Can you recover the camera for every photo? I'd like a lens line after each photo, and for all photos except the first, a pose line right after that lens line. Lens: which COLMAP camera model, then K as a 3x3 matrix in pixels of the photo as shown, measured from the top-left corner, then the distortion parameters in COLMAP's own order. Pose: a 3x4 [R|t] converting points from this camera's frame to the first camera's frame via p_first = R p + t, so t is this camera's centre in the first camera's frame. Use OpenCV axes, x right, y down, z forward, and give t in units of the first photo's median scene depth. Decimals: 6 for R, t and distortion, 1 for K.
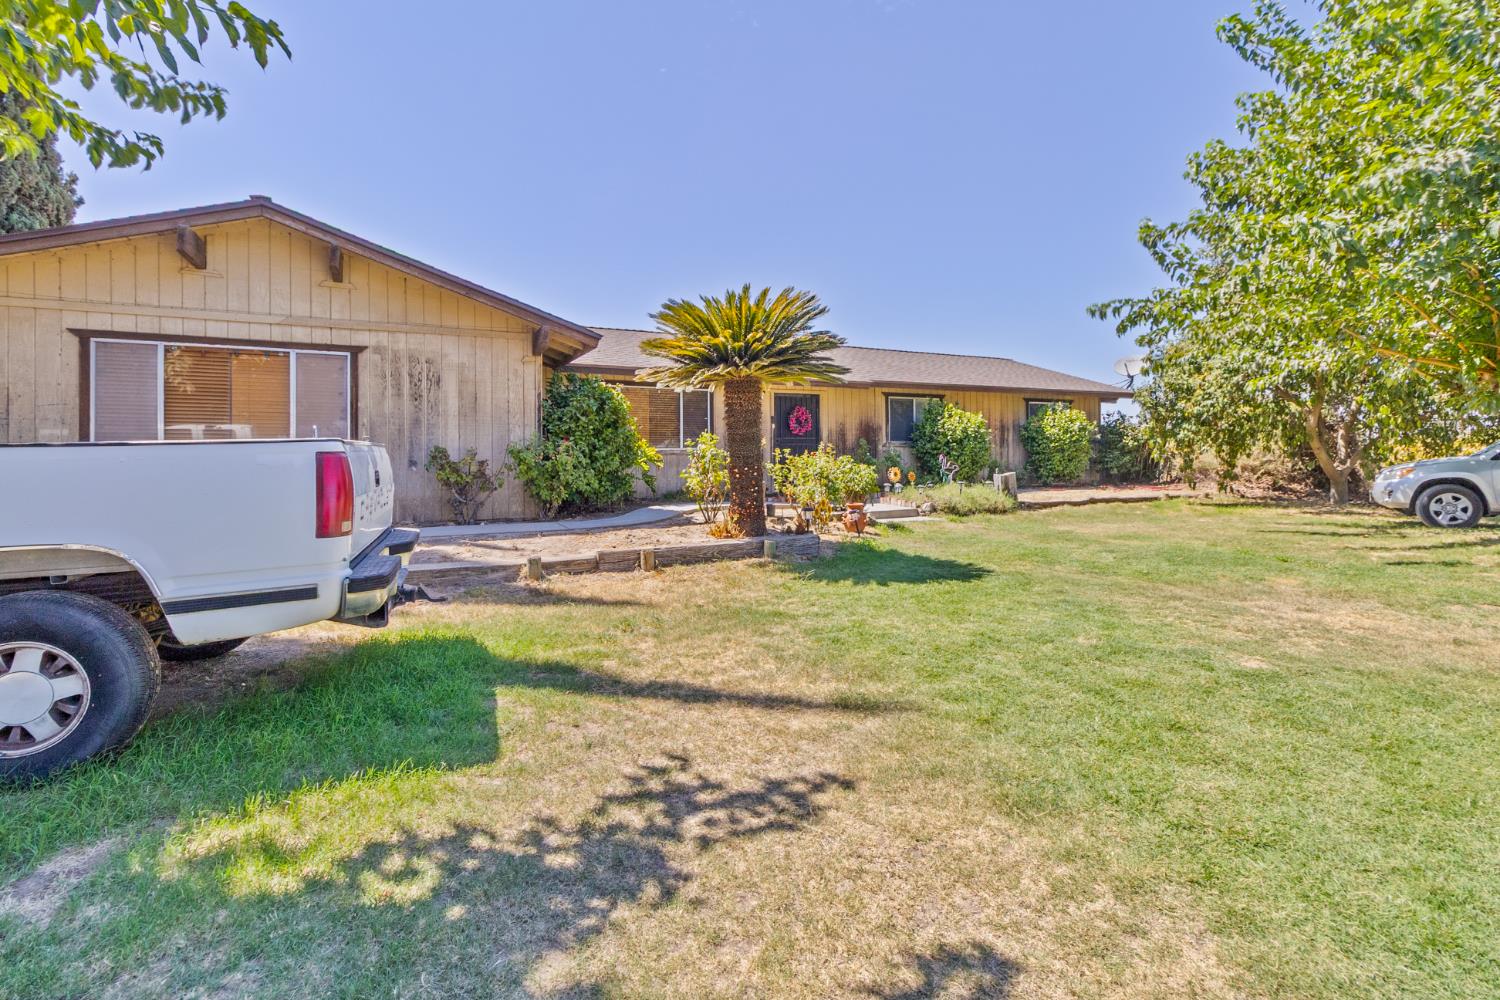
lens RADIAL K [[692.6, 0, 747.0], [0, 692.6, 485.3], [0, 0, 1]] dist [0.002544, 0.000525]
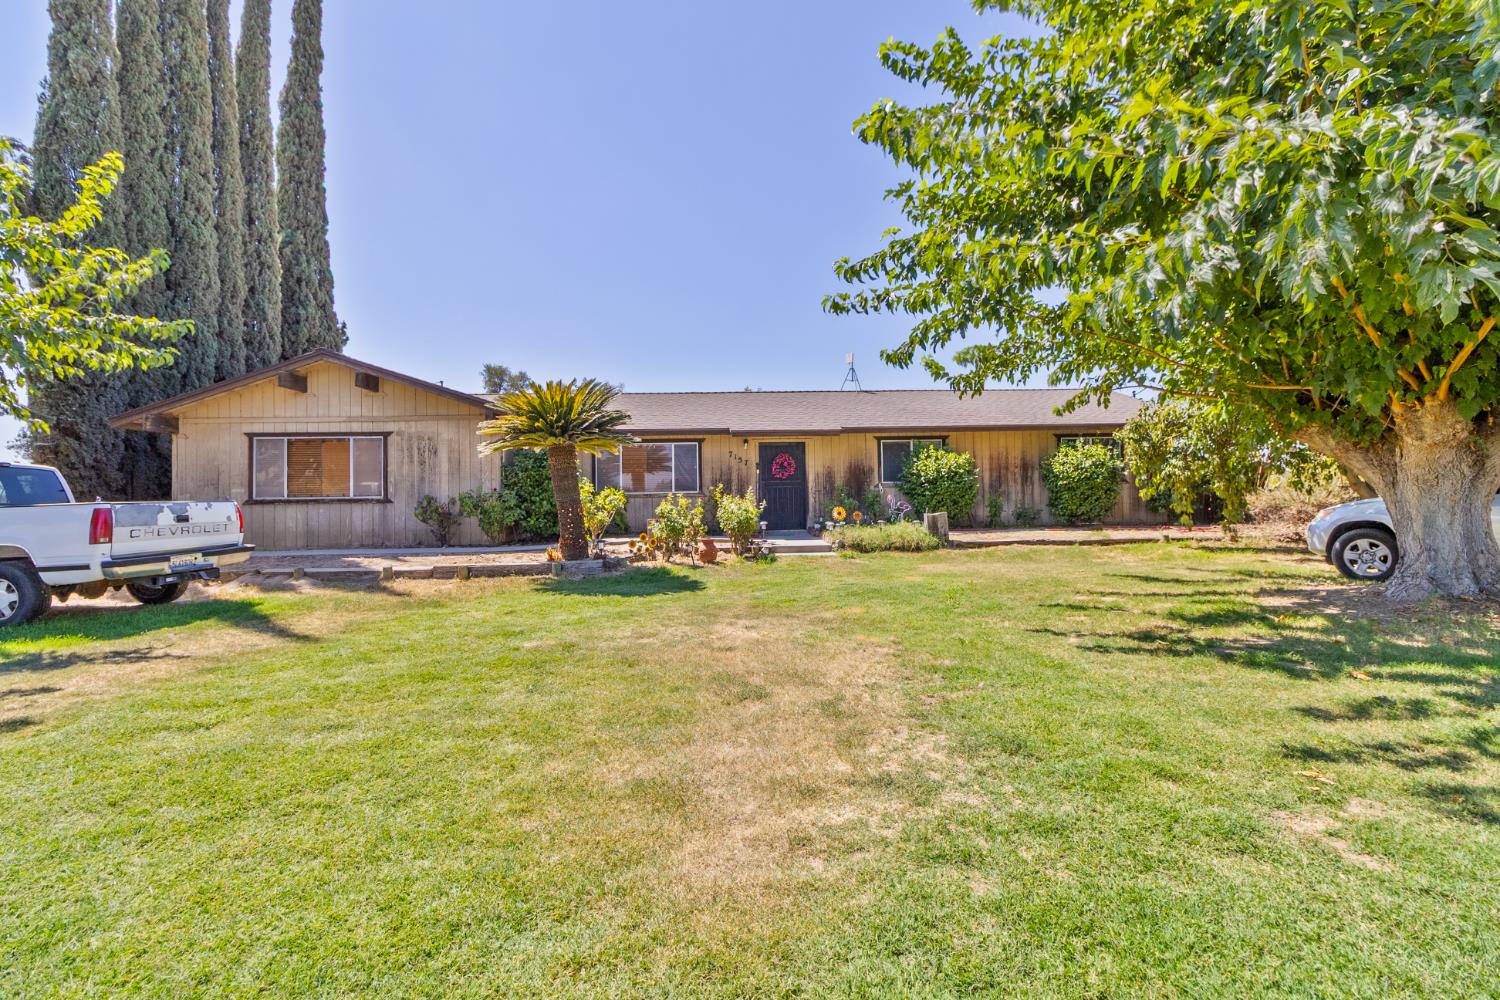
lens RADIAL K [[692.6, 0, 760.2], [0, 692.6, 510.4], [0, 0, 1]] dist [0.002544, 0.000525]
pose [[0.917941, 0.001732, -0.396713, 0.803515], [-0.006940, 0.999908, -0.011691, -0.010479], [0.396656, 0.013485, 0.917868, -0.098554]]
